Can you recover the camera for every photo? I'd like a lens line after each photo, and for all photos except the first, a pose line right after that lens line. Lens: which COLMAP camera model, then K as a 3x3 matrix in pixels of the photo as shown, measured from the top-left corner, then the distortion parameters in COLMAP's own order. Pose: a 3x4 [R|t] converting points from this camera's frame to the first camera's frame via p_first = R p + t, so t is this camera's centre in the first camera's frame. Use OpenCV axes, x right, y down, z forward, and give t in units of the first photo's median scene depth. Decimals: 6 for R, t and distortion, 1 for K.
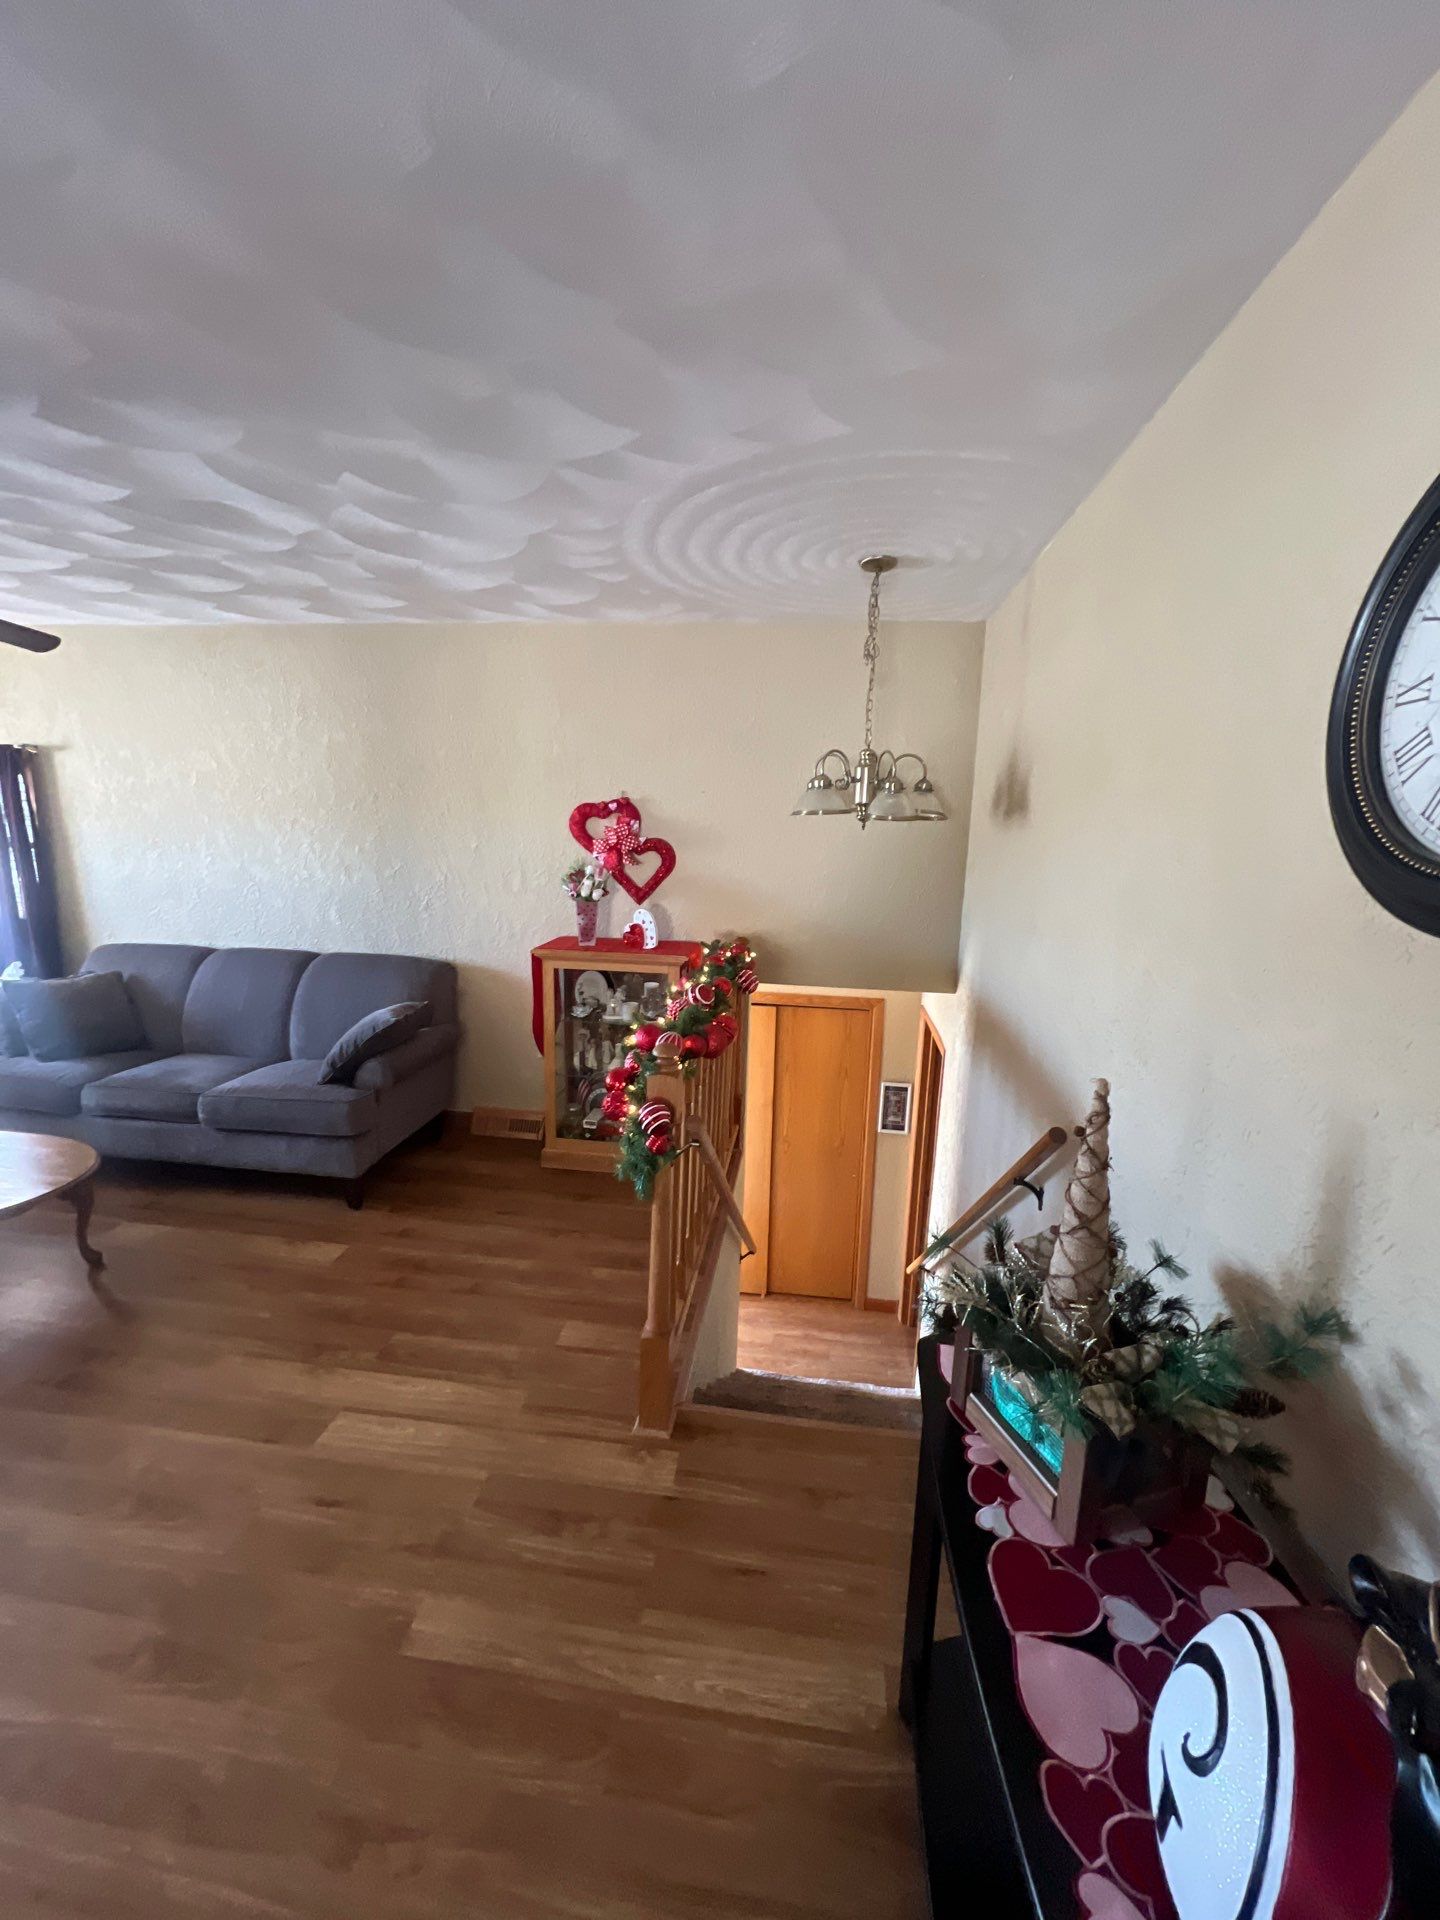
lens RADIAL K [[769.4, 0, 720.0], [0, 769.4, 960.0], [0, 0, 1]] dist [-0.001434, 0.000380]
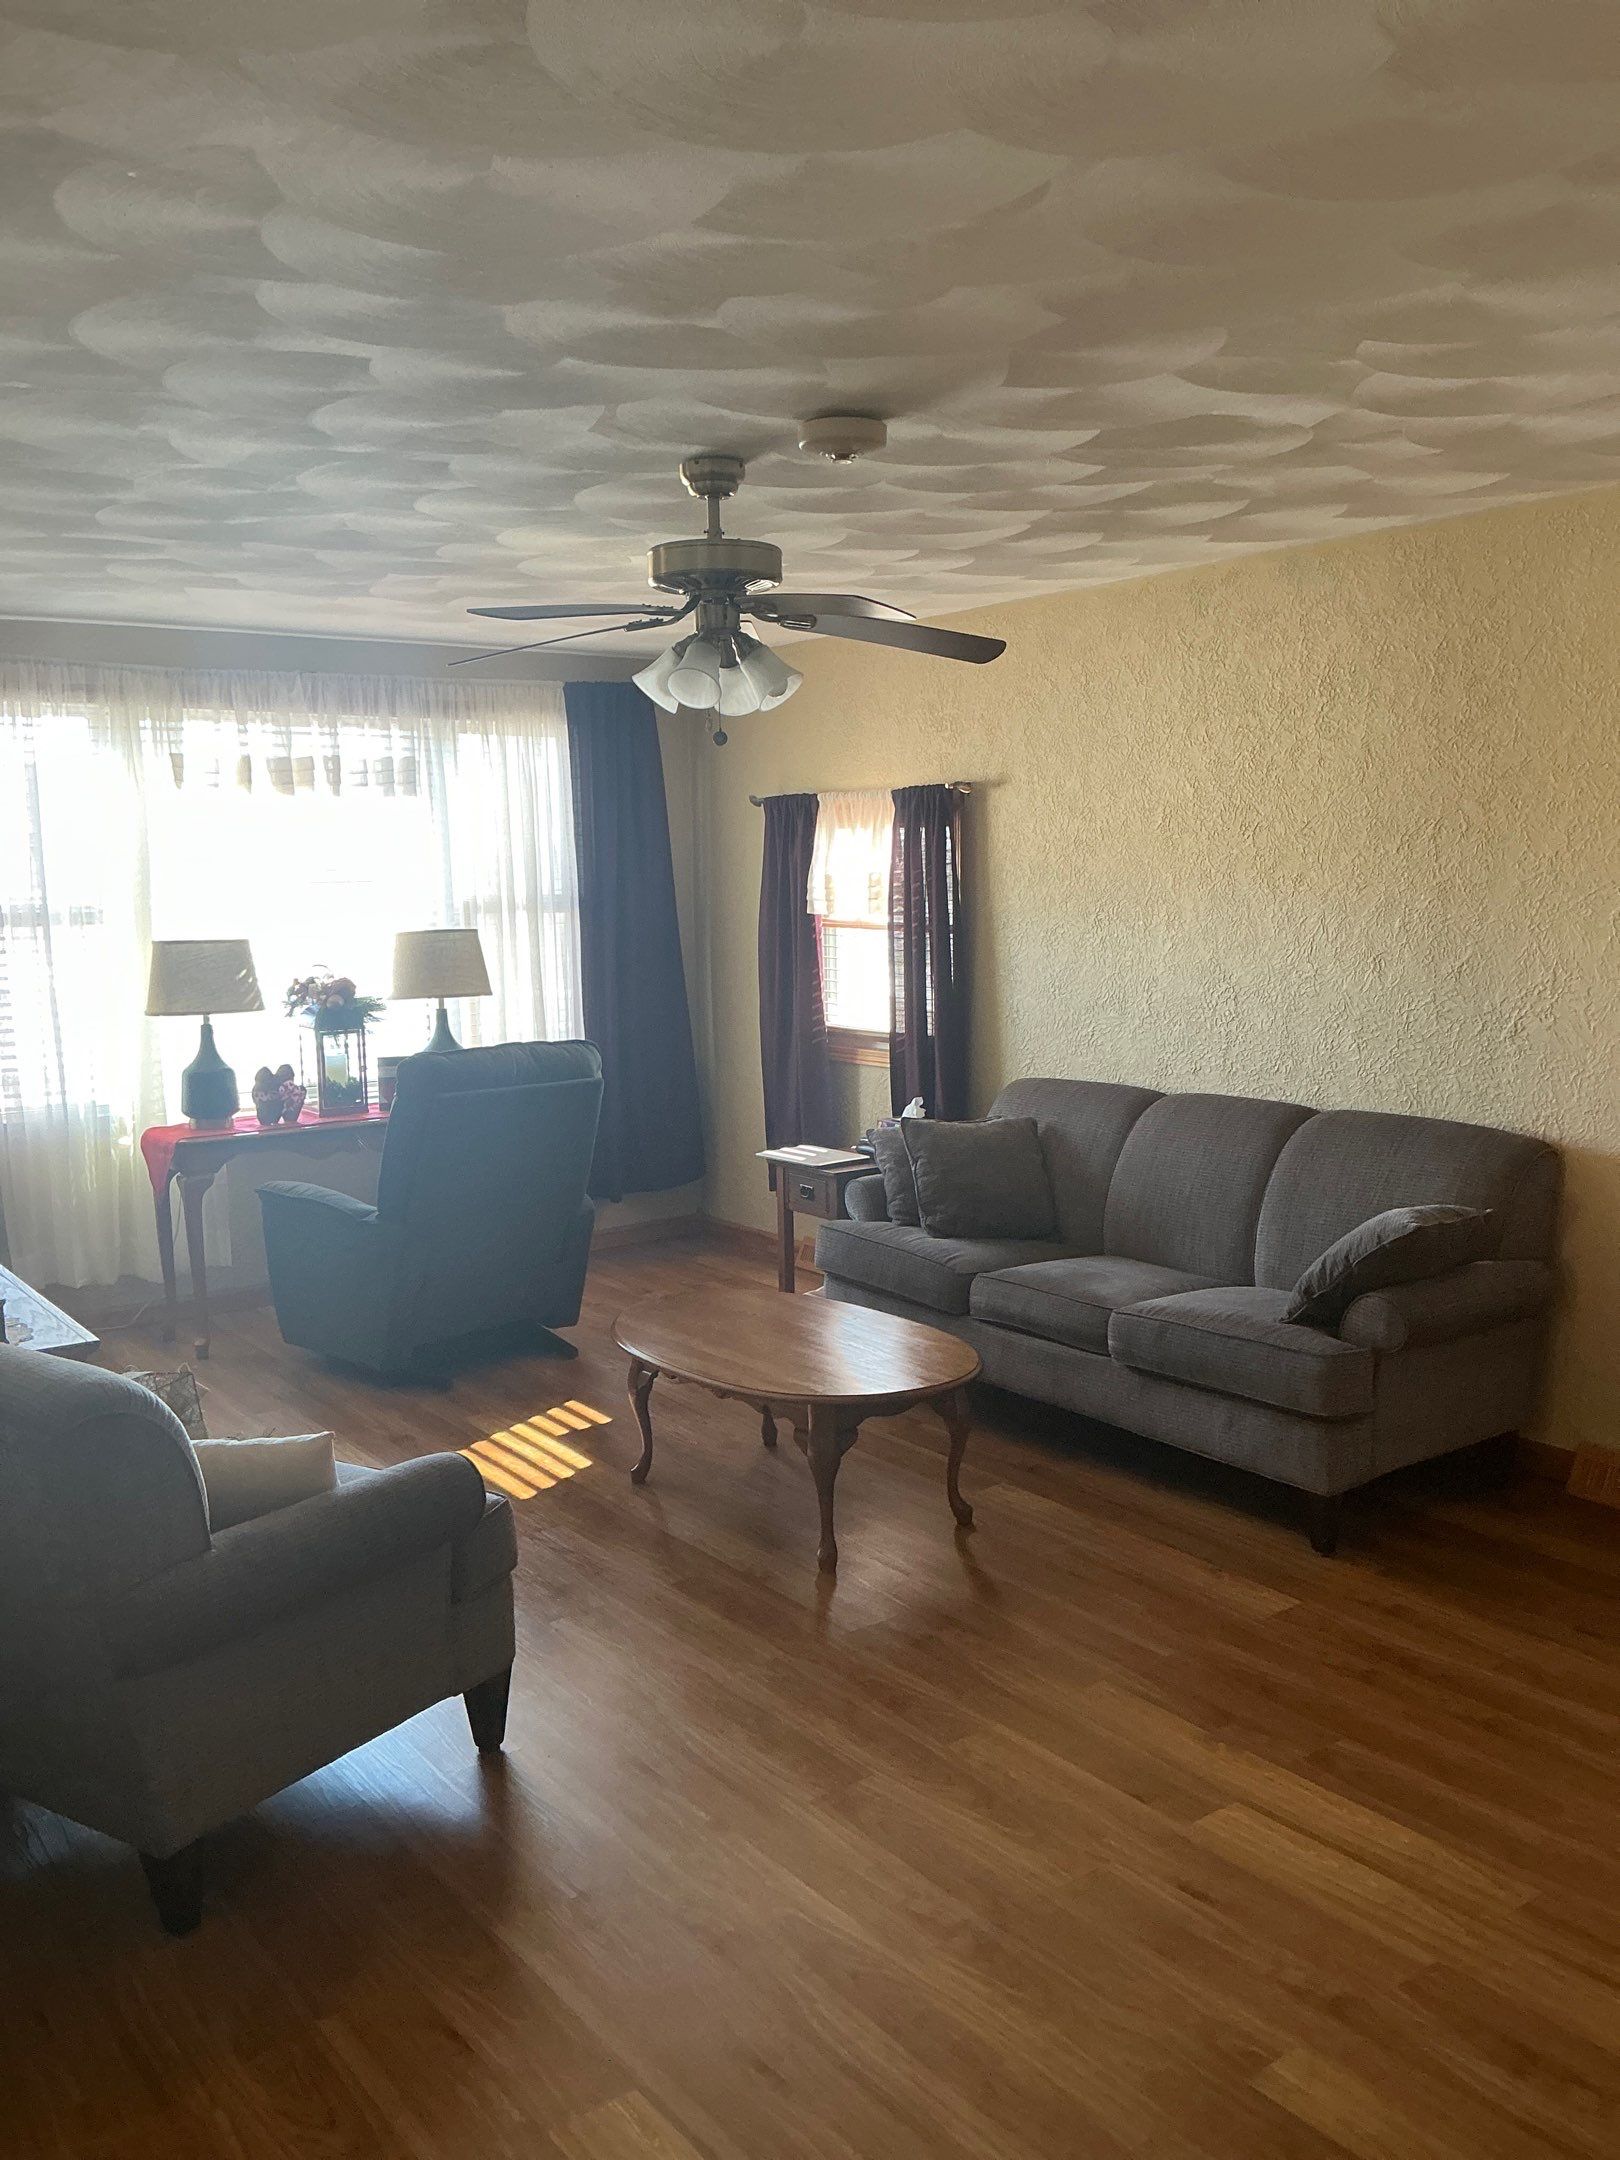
lens RADIAL K [[1775.5, 0, 808.0], [0, 1775.5, 1075.5], [0, 0, 1]] dist [0.148414, -0.295844]
pose [[0.692531, 0.044984, -0.719984, 0.204417], [-0.094971, 0.995052, -0.029179, 0.049978], [0.715109, 0.088585, 0.693377, -0.223111]]
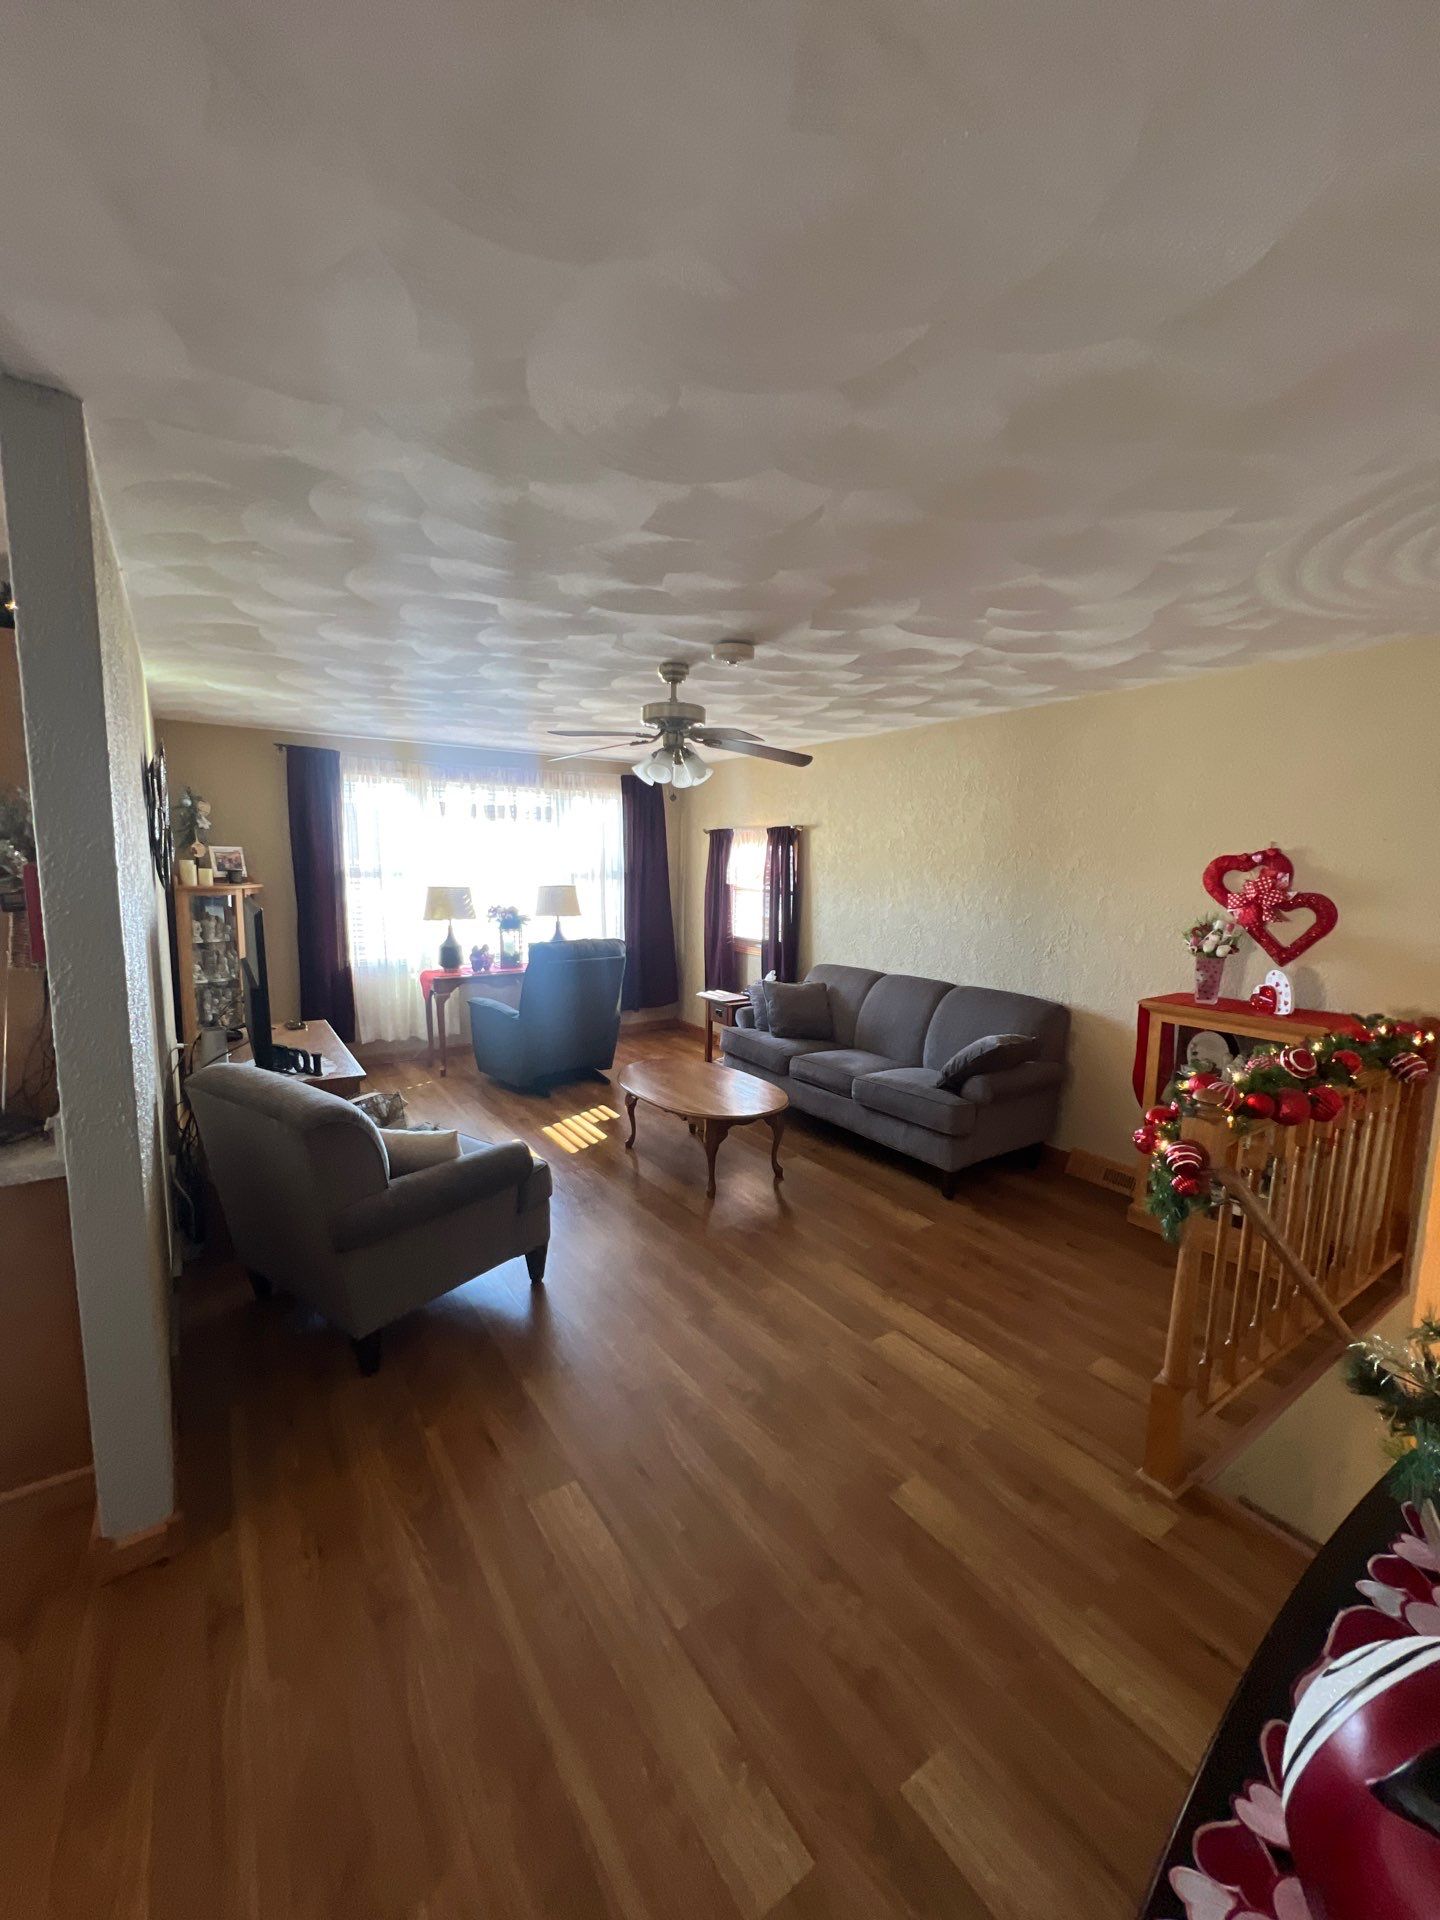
lens RADIAL K [[769.4, 0, 720.0], [0, 769.4, 960.0], [0, 0, 1]] dist [-0.001434, 0.000380]
pose [[0.668424, 0.077885, -0.739691, 0.141316], [-0.134084, 0.990827, -0.016837, 0.027272], [0.731595, 0.110434, 0.672736, -0.094942]]
